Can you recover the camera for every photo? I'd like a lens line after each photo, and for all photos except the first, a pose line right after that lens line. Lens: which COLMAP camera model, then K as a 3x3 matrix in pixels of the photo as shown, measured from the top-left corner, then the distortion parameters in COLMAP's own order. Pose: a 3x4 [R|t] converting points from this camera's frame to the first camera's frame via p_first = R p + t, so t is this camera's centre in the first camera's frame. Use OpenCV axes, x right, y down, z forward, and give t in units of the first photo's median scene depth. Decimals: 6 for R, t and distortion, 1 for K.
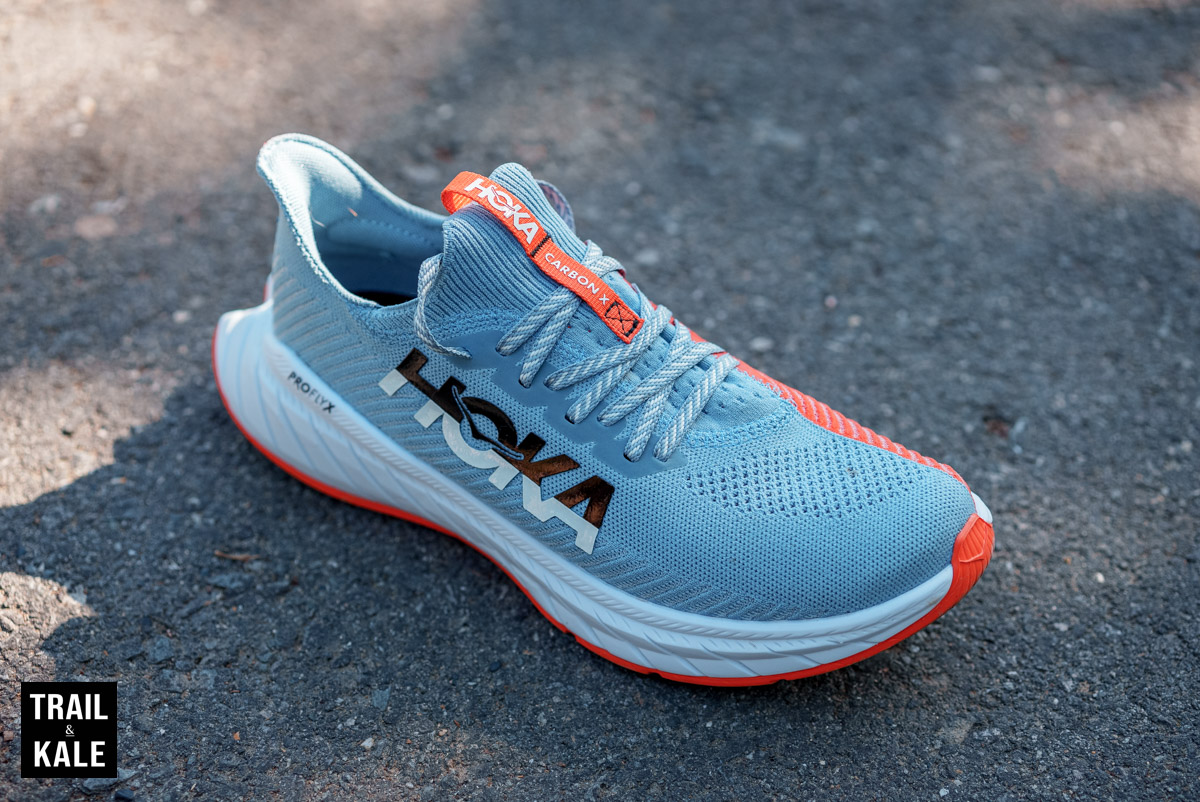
lens RADIAL K [[1977.3, 0, 598.5], [0, 1977.3, 409.1], [0, 0, 1]] dist [-0.005183, 0.000000]
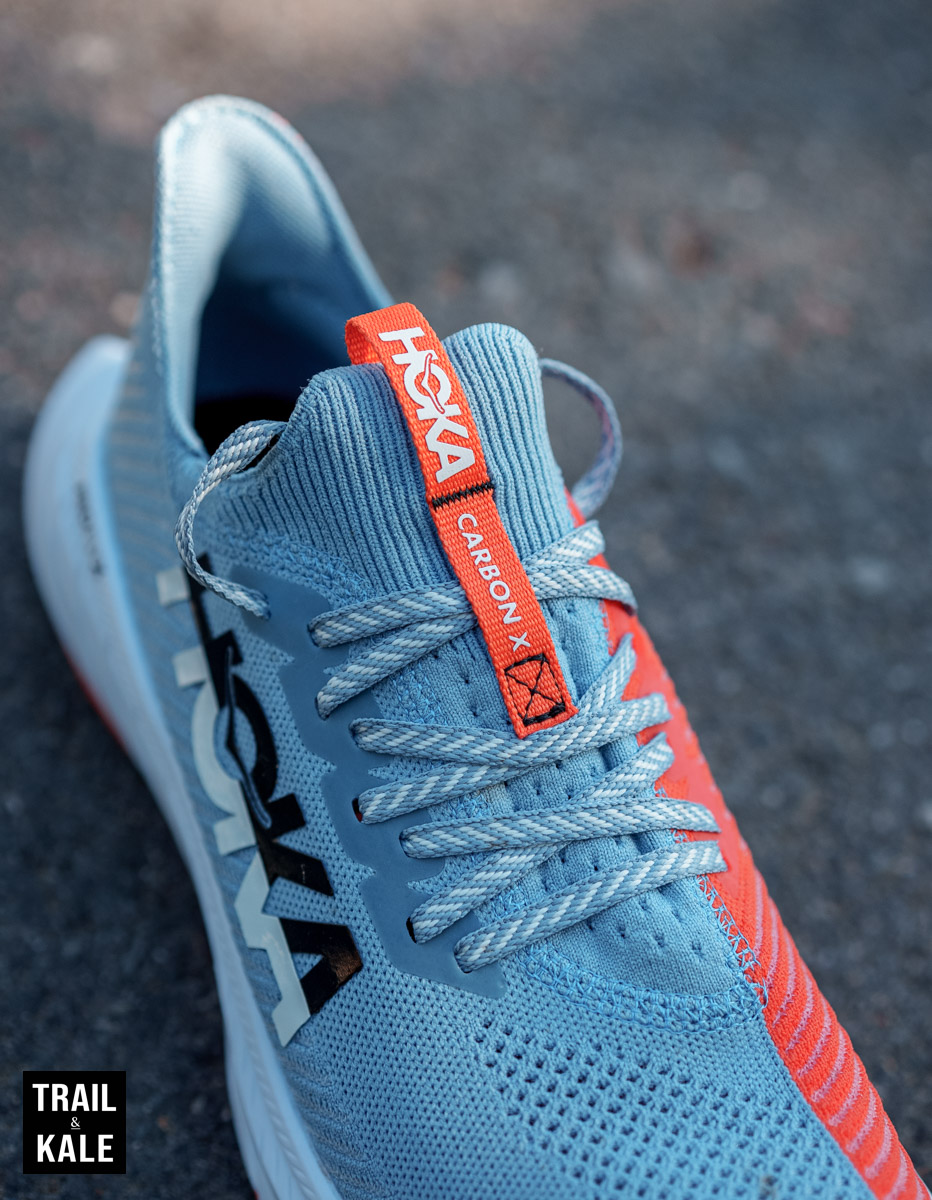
lens RADIAL K [[2367.7, 0, 458.8], [0, 2367.7, 596.7], [0, 0, 1]] dist [0.103156, 0.000000]
pose [[0.830601, 0.472996, -0.293899, 0.167645], [-0.450980, 0.880960, 0.143268, -0.148159], [0.326679, 0.013544, 0.945038, 0.402864]]
